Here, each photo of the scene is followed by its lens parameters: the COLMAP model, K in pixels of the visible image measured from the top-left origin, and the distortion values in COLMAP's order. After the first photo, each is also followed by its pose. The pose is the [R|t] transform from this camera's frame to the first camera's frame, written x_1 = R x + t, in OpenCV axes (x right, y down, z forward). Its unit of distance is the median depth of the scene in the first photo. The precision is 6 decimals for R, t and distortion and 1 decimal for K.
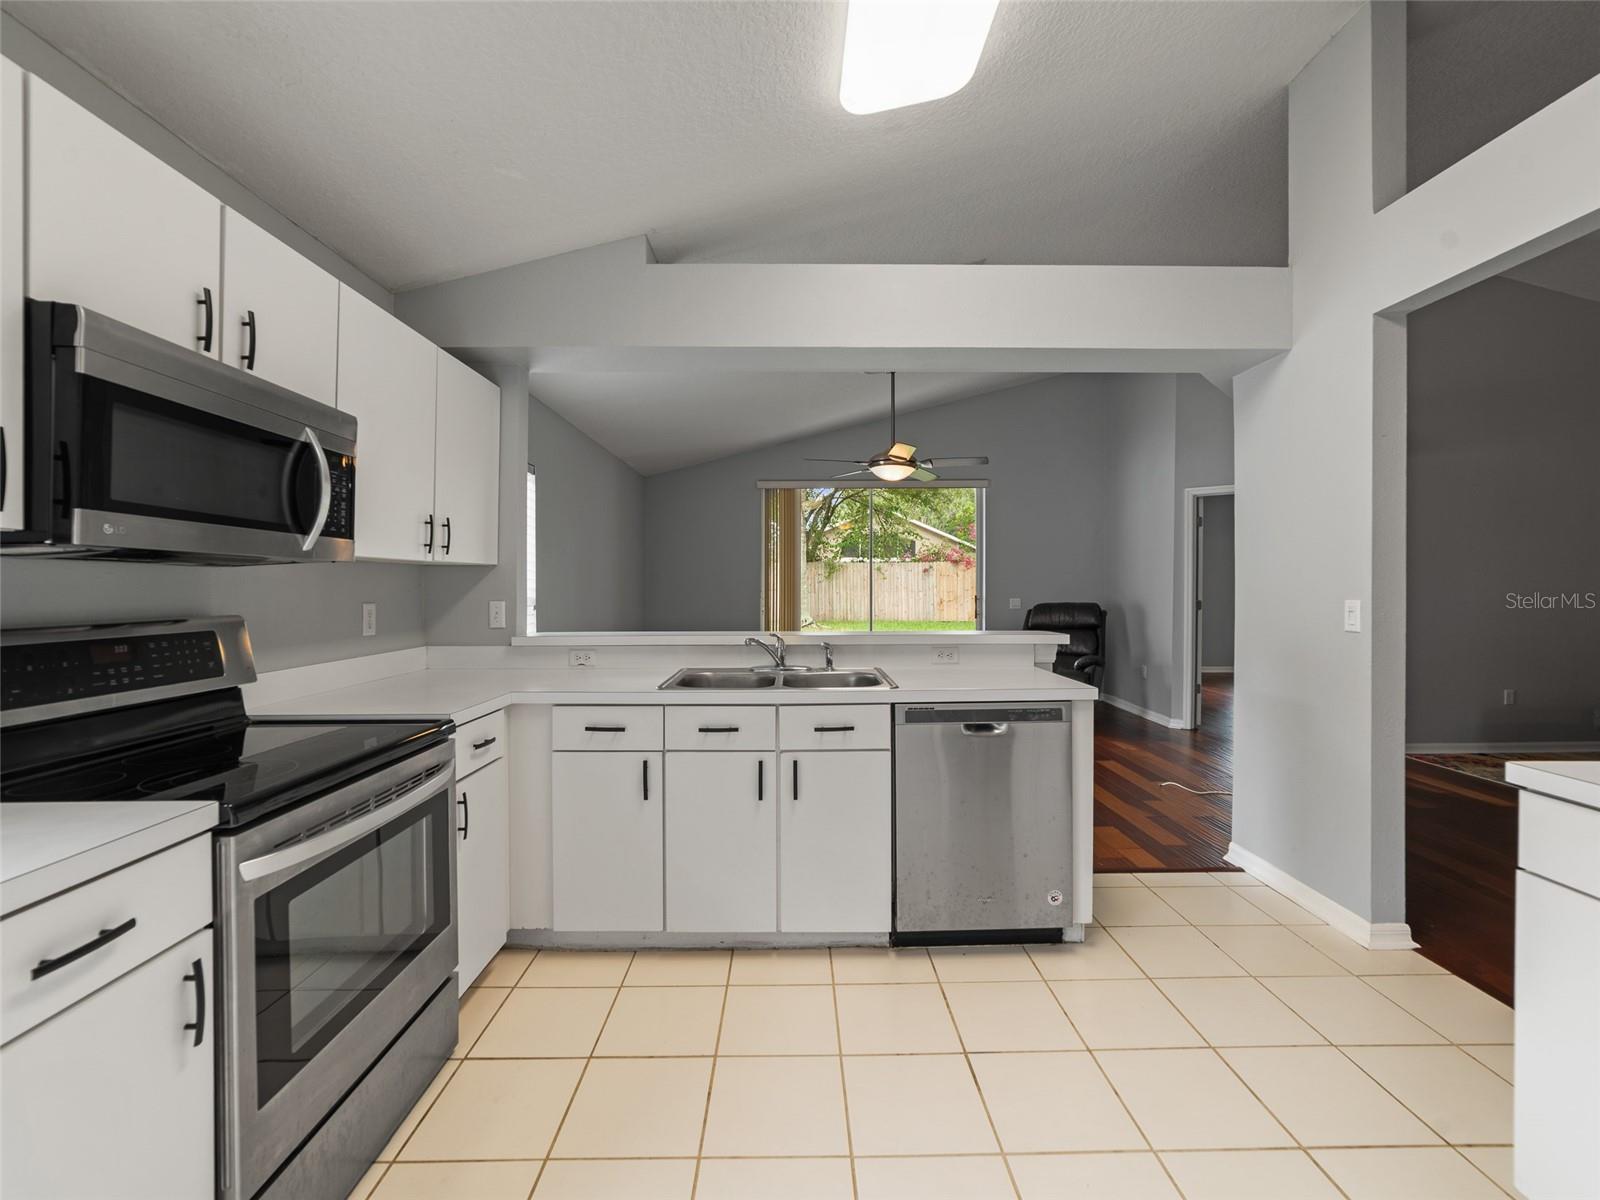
lens RADIAL K [[705.3, 0, 801.8], [0, 705.3, 586.6], [0, 0, 1]] dist [-0.028624, 0.013230]
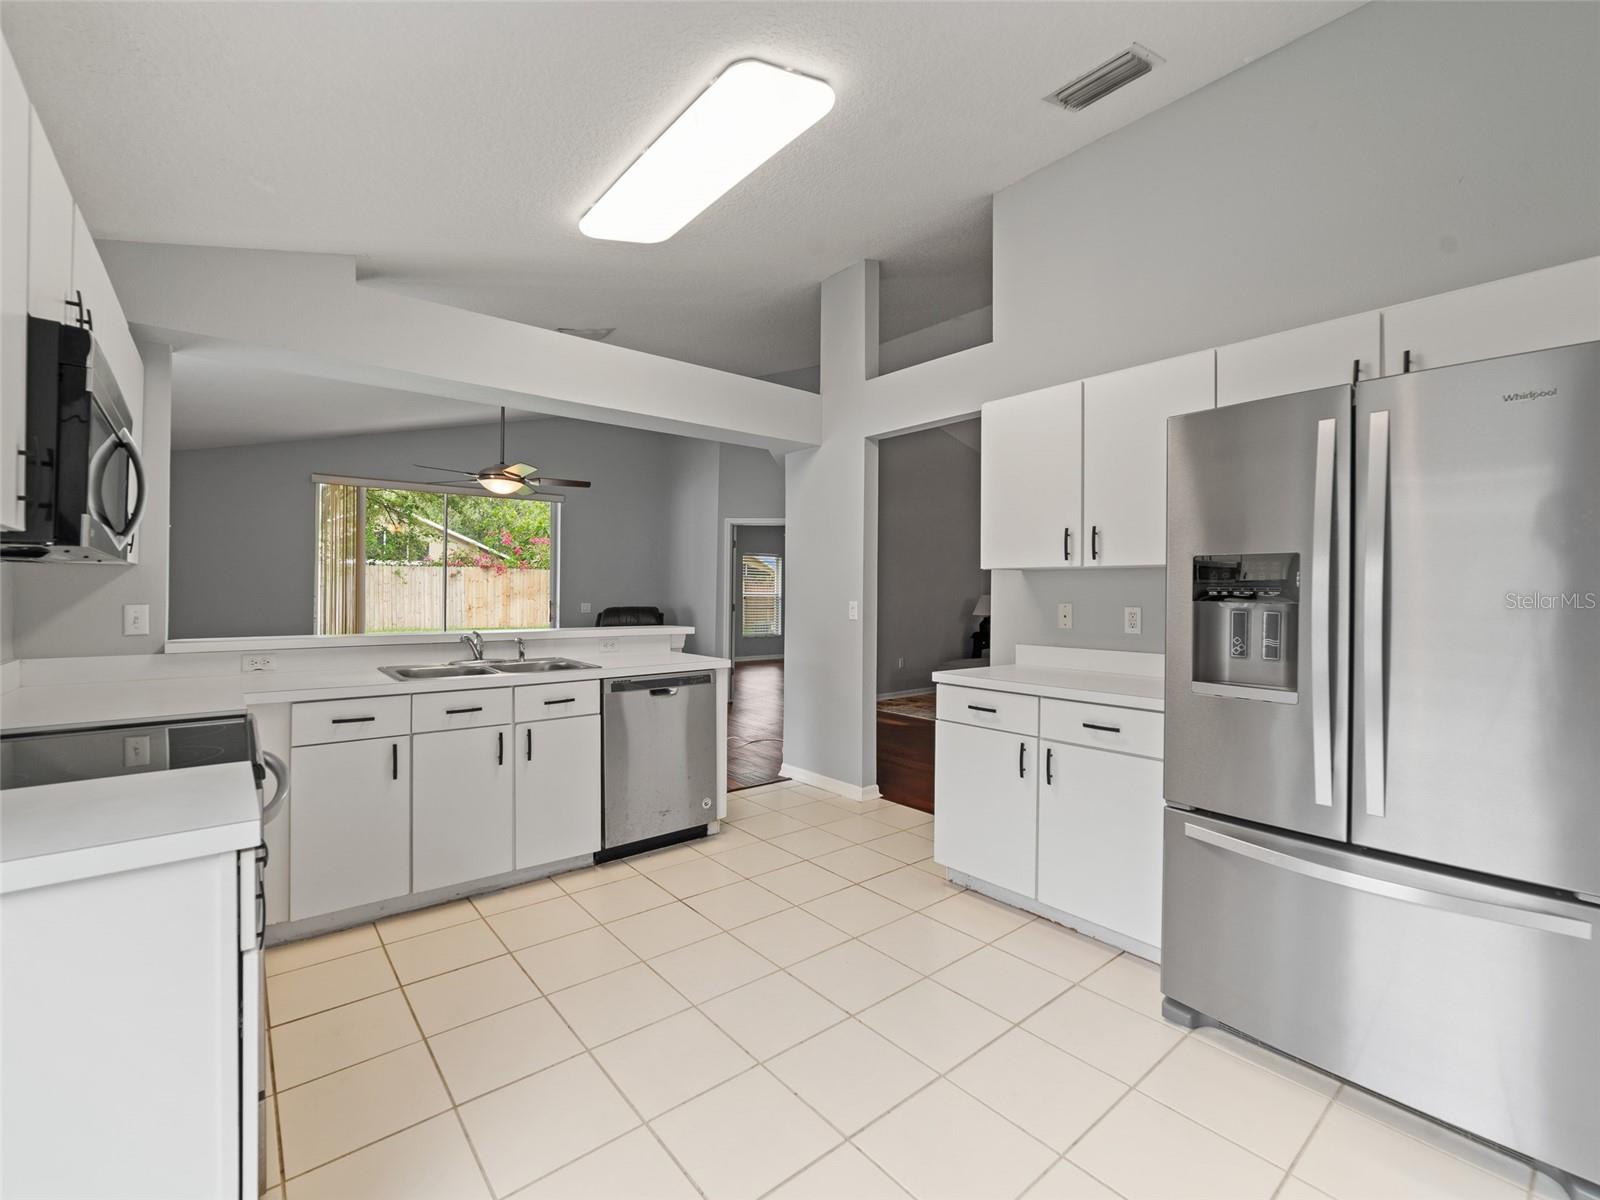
lens RADIAL K [[705.3, 0, 801.8], [0, 705.3, 586.6], [0, 0, 1]] dist [-0.028624, 0.013230]
pose [[0.778008, 0.011193, 0.628155, -0.396832], [-0.005333, 0.999923, -0.011212, 0.003204], [-0.628232, 0.005373, 0.778008, -0.267643]]
